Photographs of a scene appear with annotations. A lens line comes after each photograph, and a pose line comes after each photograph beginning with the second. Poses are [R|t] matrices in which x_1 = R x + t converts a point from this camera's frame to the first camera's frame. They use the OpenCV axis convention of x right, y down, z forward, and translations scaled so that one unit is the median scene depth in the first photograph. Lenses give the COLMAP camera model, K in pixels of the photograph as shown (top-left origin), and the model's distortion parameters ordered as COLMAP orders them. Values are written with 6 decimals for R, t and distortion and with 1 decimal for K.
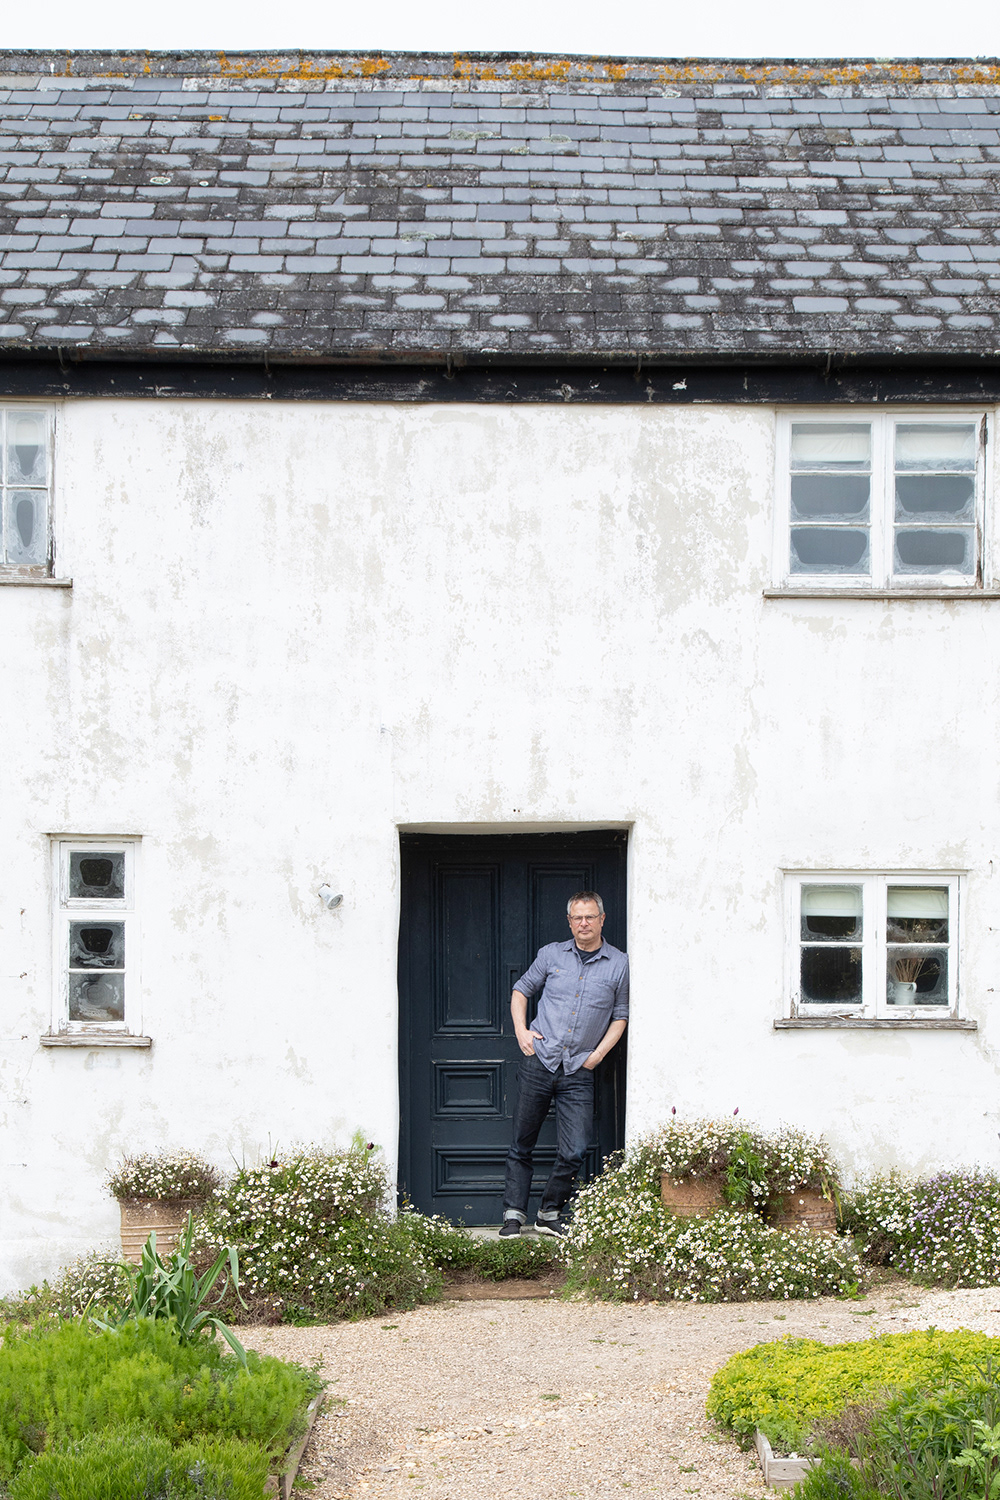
lens RADIAL K [[2981.0, 0, 536.5], [0, 2981.0, 1008.0], [0, 0, 1]] dist [0.175866, 0.036724]
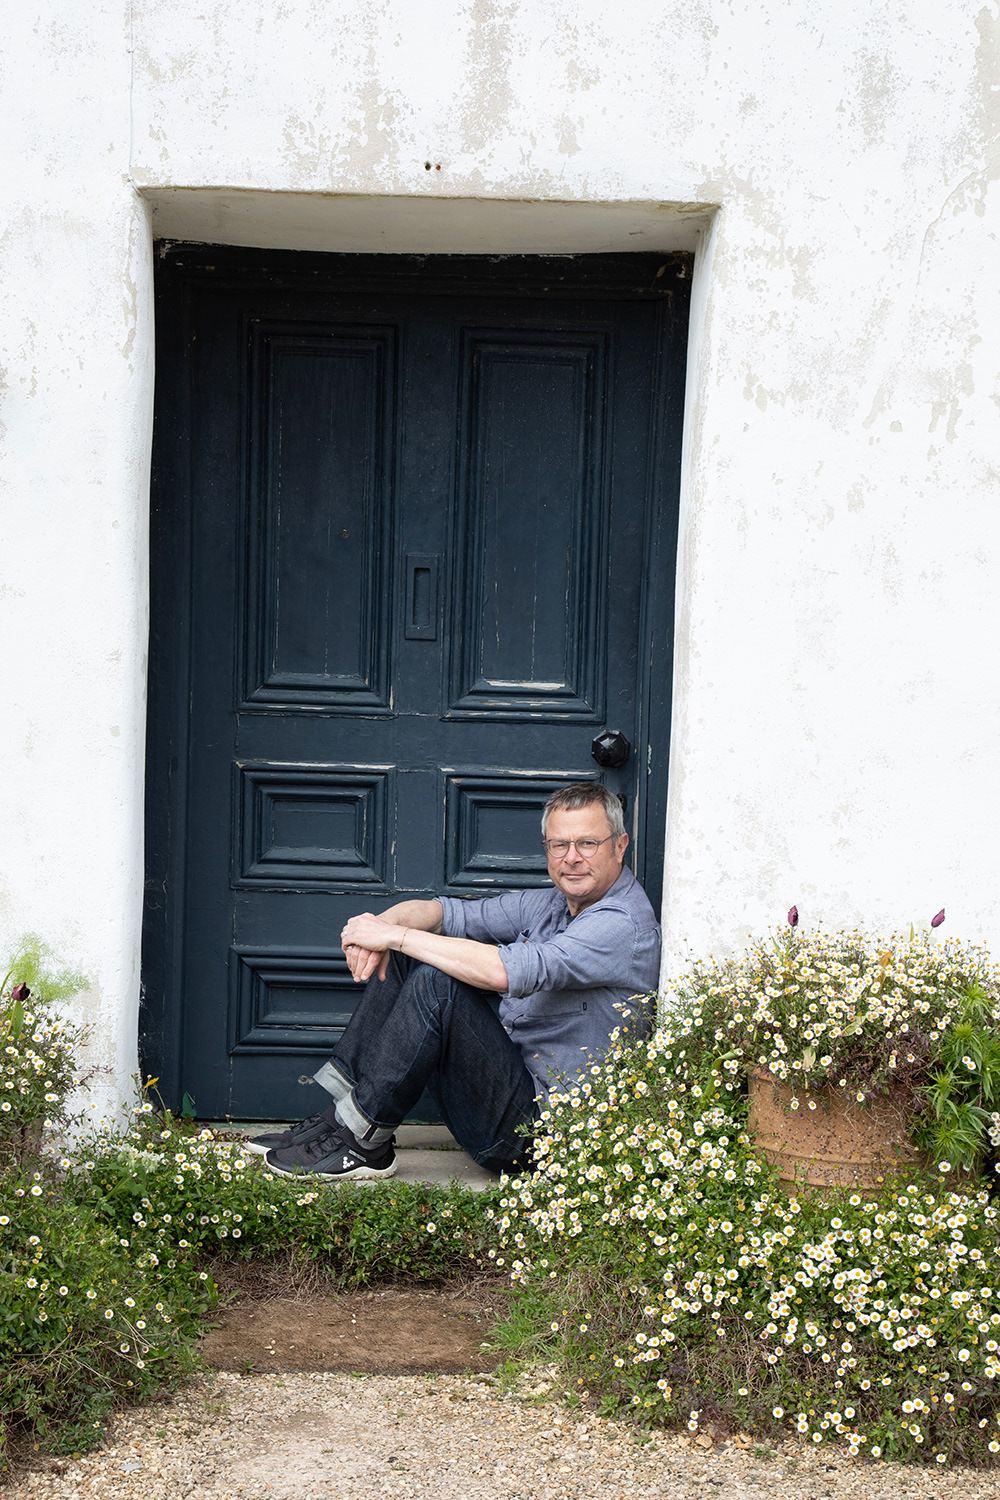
lens RADIAL K [[2439.4, 0, 478.9], [0, 2439.4, 830.1], [0, 0, 1]] dist [0.150973, 0.152786]
pose [[0.999300, 0.036597, -0.007748, 0.005657], [-0.035977, 0.996967, 0.069011, 0.001137], [0.010250, -0.068684, 0.997586, 0.660992]]
